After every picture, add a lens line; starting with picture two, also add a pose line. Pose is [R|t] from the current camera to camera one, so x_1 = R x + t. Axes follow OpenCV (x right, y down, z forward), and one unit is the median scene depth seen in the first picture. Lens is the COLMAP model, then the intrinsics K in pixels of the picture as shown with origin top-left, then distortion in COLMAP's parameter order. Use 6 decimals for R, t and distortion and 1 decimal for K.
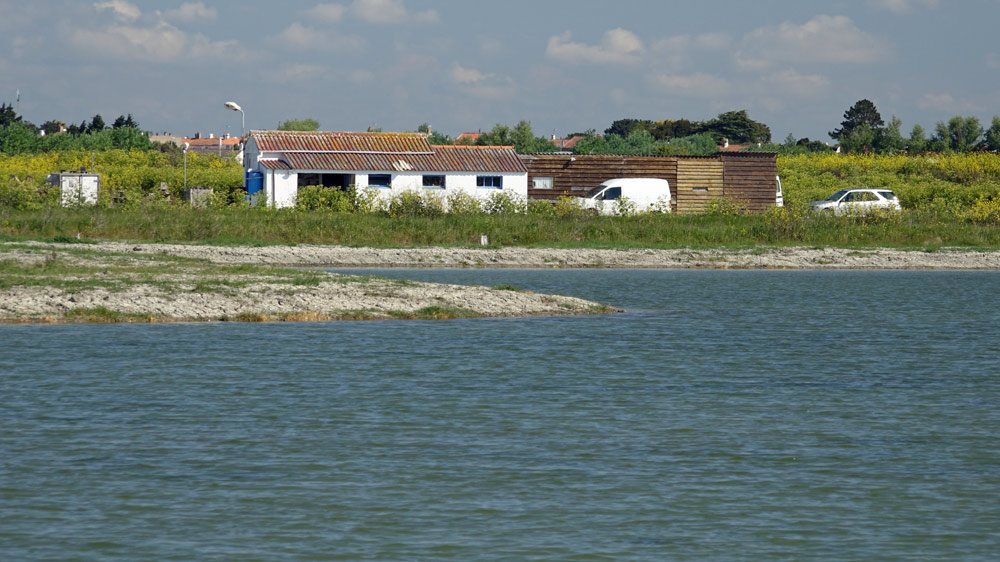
lens RADIAL K [[810.7, 0, 498.8], [0, 810.7, 281.1], [0, 0, 1]] dist [0.000291, 0.001012]
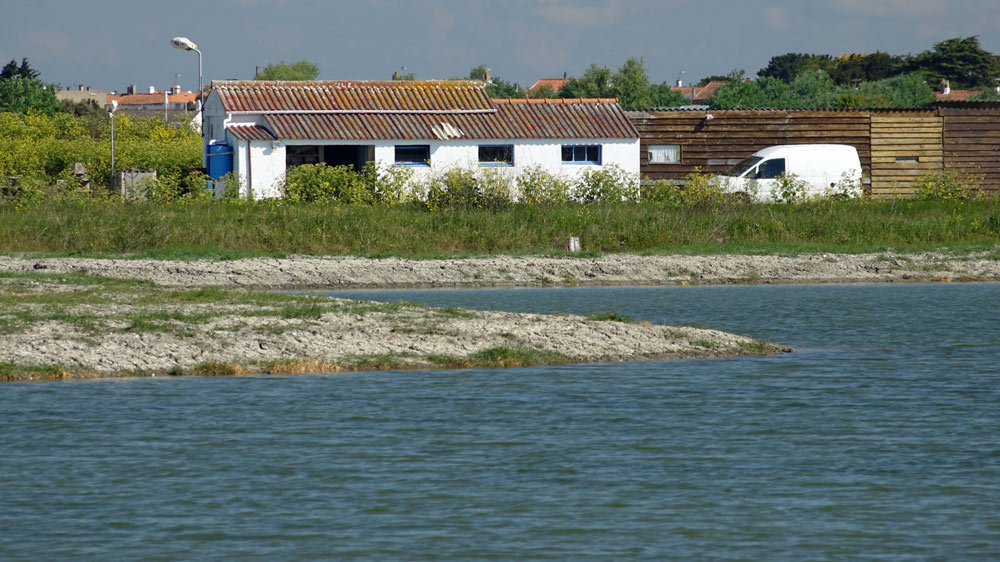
lens RADIAL K [[810.7, 0, 501.1], [0, 810.7, 279.4], [0, 0, 1]] dist [0.000291, 0.001012]
pose [[0.999796, -0.015750, -0.012642, -0.069350], [0.015682, 0.999862, -0.005447, -0.019656], [0.012726, 0.005247, 0.999905, 0.352073]]
